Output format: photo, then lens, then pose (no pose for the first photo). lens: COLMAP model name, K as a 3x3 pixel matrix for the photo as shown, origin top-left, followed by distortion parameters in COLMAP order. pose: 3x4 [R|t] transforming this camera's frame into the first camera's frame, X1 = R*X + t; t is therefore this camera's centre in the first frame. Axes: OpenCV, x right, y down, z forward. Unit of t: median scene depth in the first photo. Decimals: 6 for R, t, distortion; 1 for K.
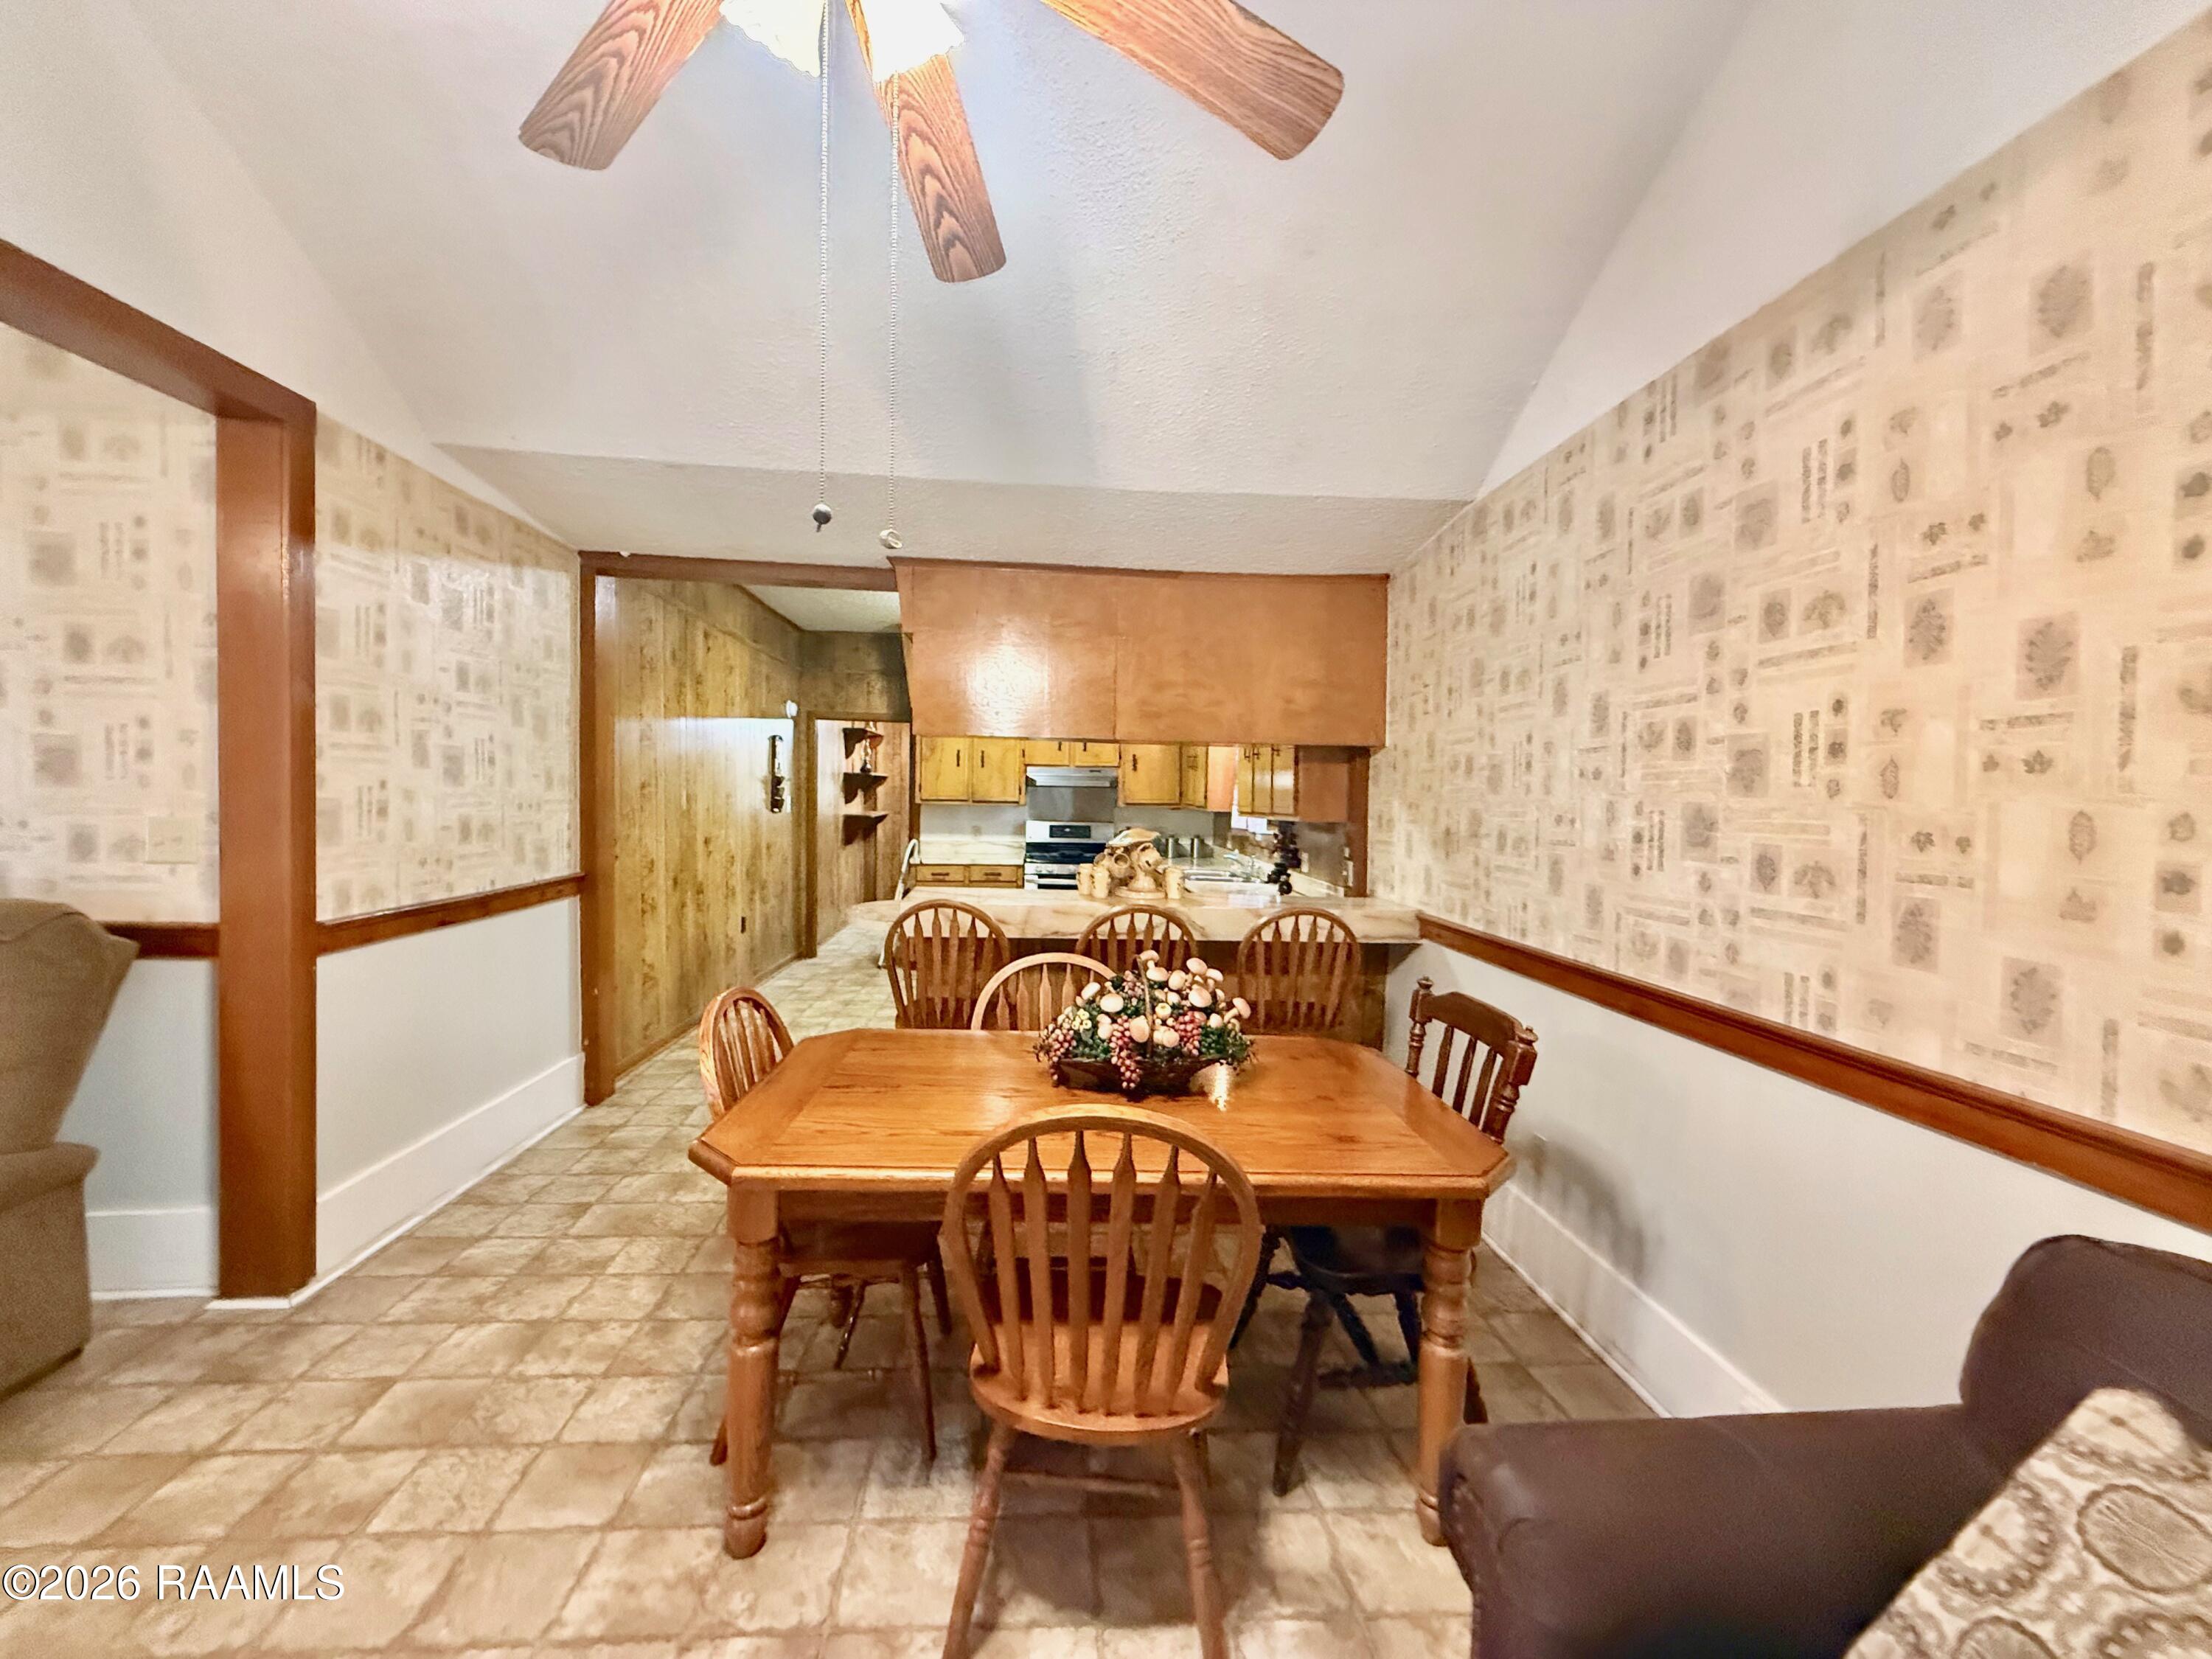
lens RADIAL K [[880.3, 0, 1104.2], [0, 880.3, 828.0], [0, 0, 1]] dist [-0.000138, 0.000305]
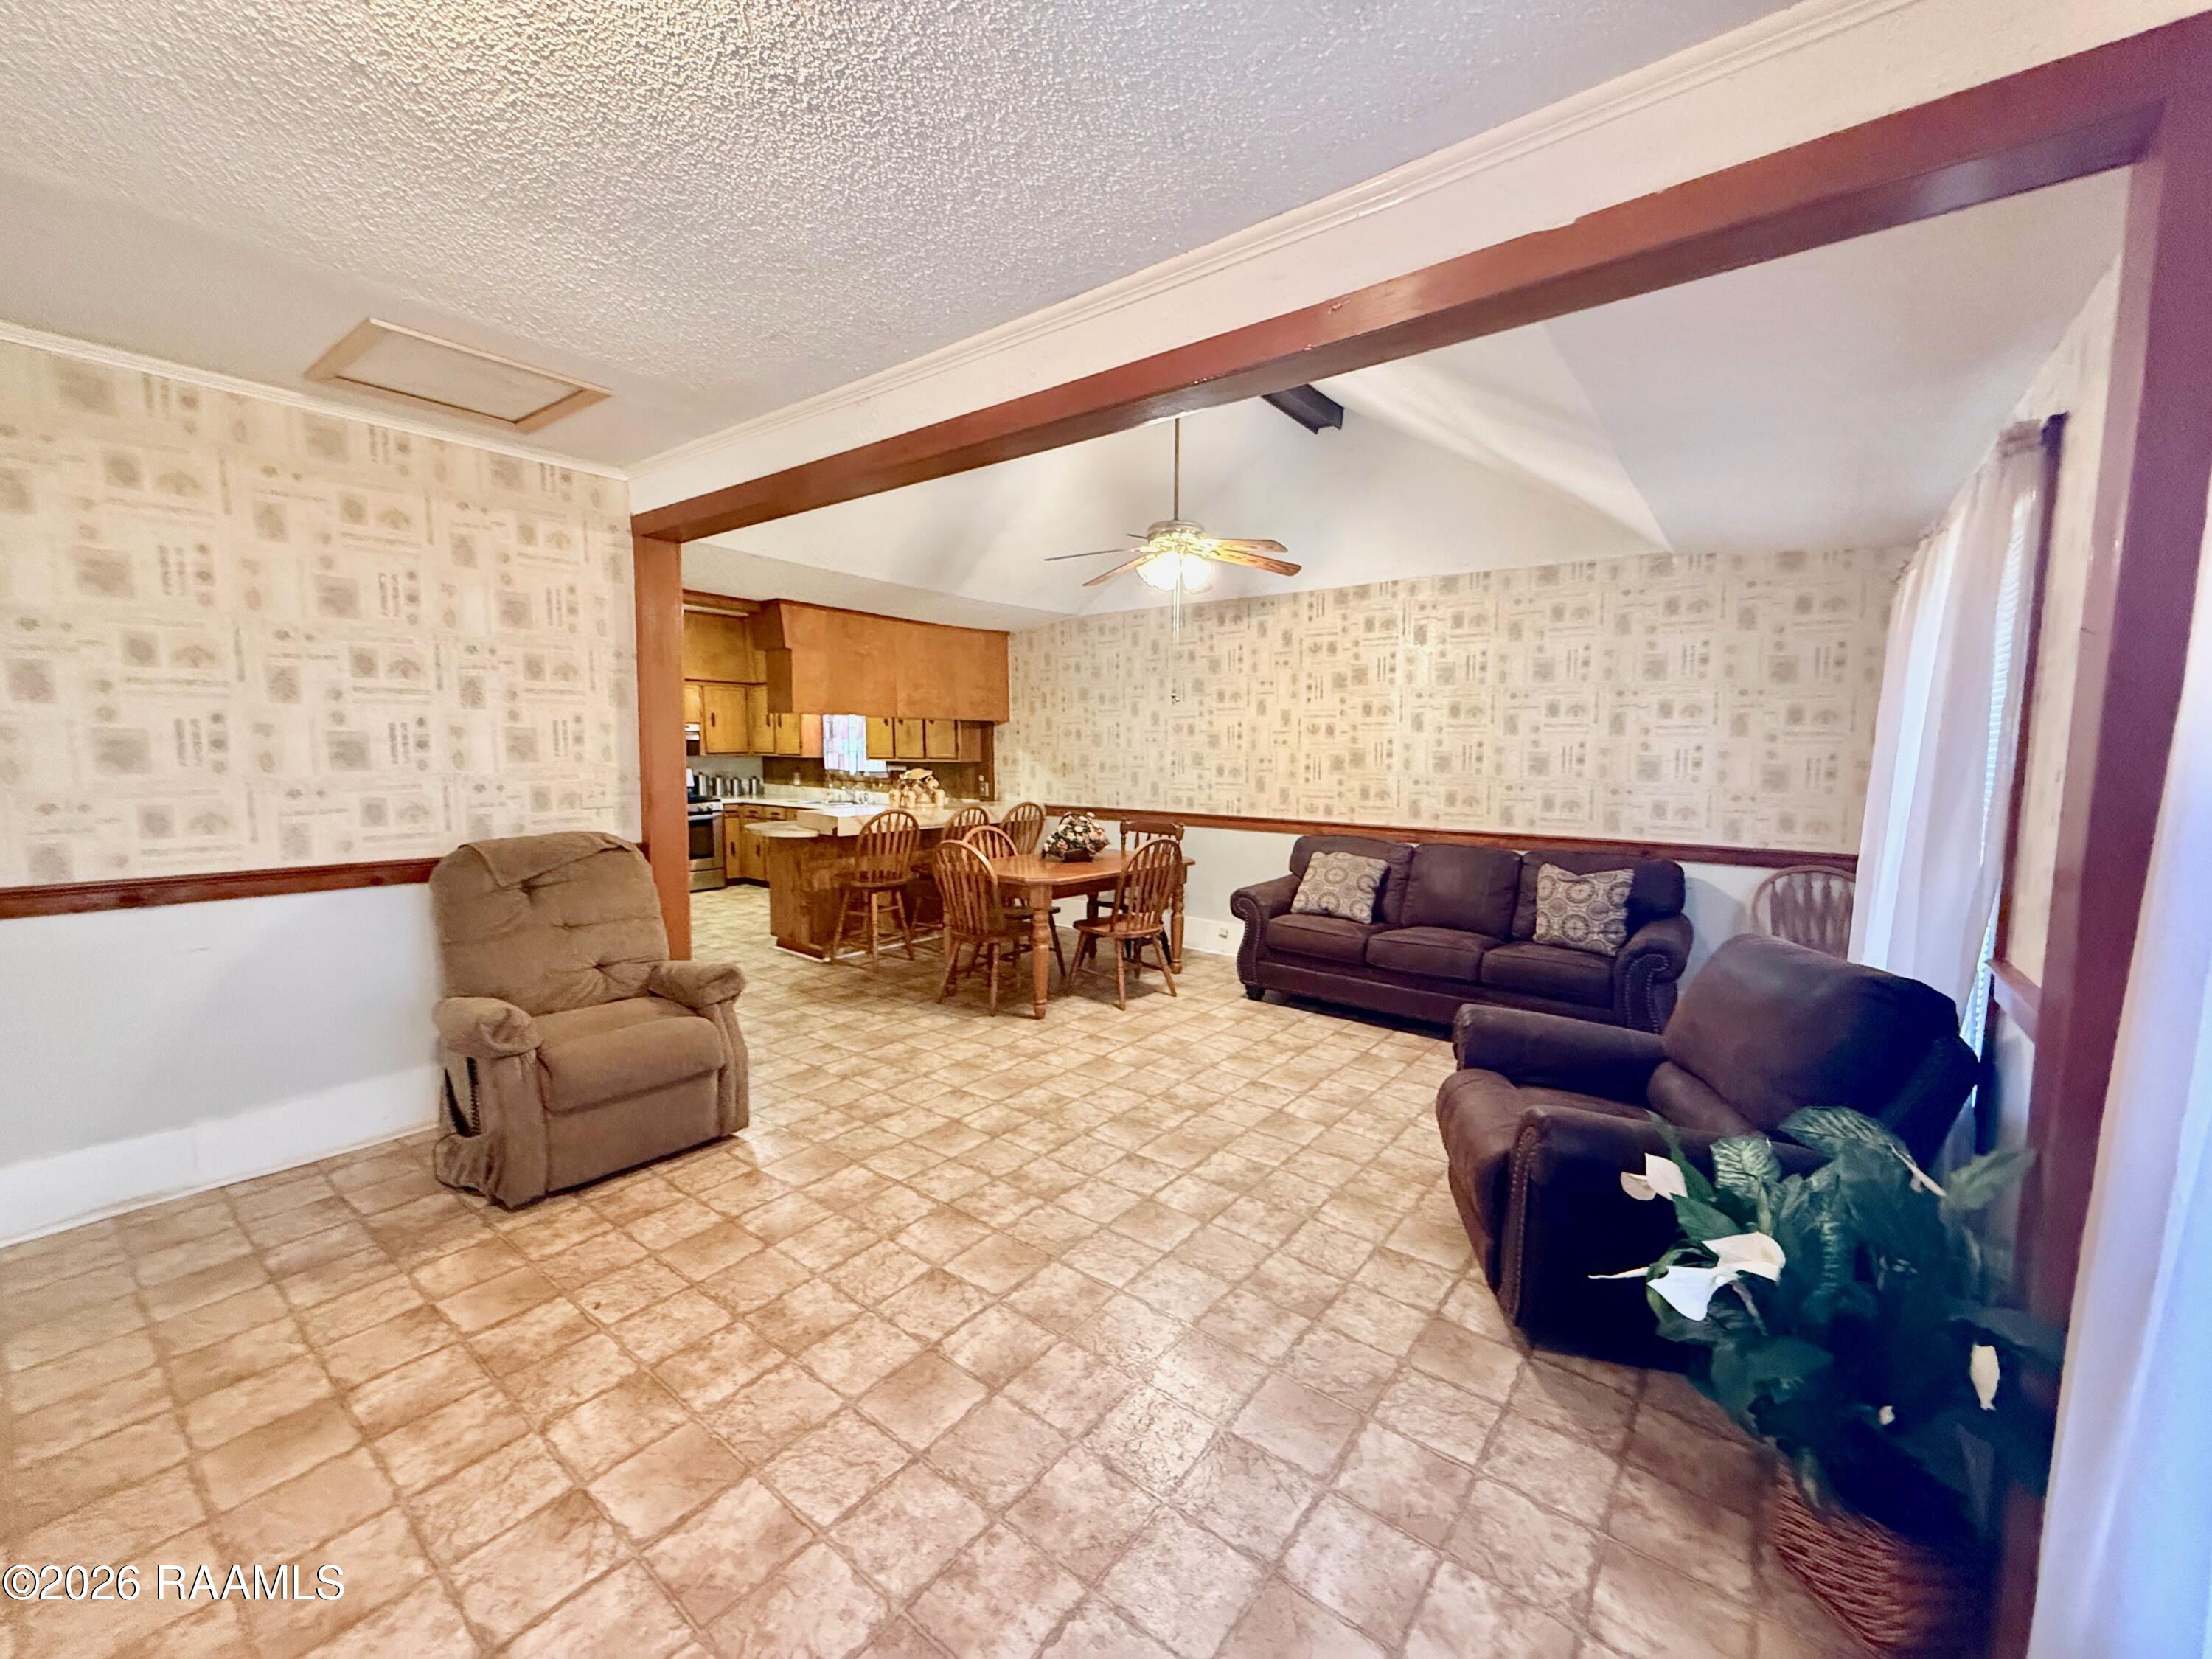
lens RADIAL K [[880.3, 0, 1104.2], [0, 880.3, 828.0], [0, 0, 1]] dist [-0.000138, 0.000305]
pose [[0.669881, -0.085441, 0.737536, -1.640726], [0.033429, 0.995820, 0.085001, -0.029259], [-0.741715, -0.032286, 0.669937, -0.750732]]
